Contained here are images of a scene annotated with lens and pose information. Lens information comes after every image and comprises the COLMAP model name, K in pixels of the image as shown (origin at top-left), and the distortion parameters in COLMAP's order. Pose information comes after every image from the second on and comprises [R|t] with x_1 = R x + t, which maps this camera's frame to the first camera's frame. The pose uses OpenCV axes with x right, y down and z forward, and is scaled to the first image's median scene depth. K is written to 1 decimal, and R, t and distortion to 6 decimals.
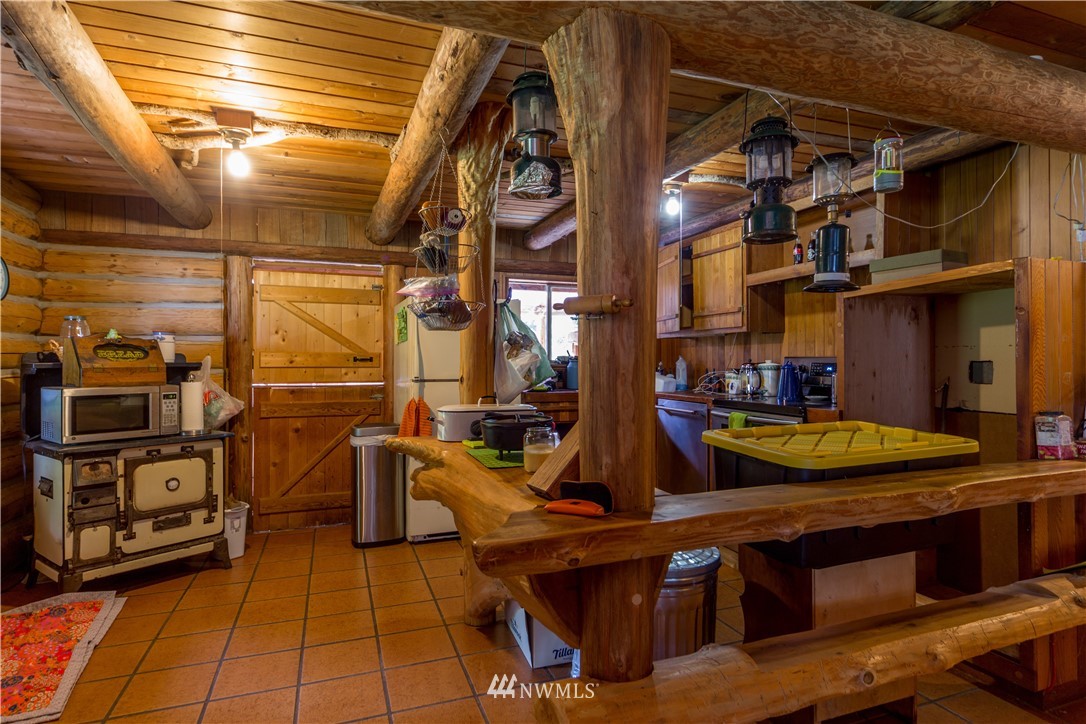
lens RADIAL K [[572.7, 0, 541.6], [0, 572.7, 359.8], [0, 0, 1]] dist [0.001494, -0.000072]
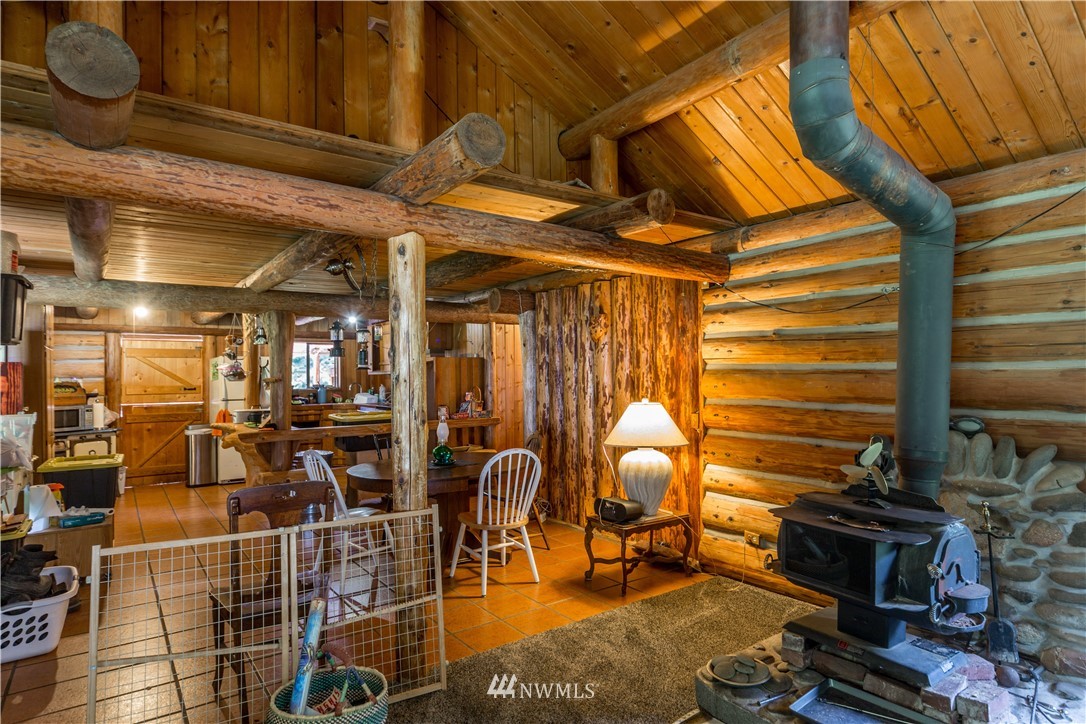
lens RADIAL K [[606.8, 0, 541.3], [0, 606.8, 366.1], [0, 0, 1]] dist [0.004689, -0.000486]
pose [[0.963712, -0.006425, 0.266867, 0.255615], [0.010617, 0.999842, -0.014270, -0.036171], [-0.266733, 0.016586, 0.963628, -1.203288]]
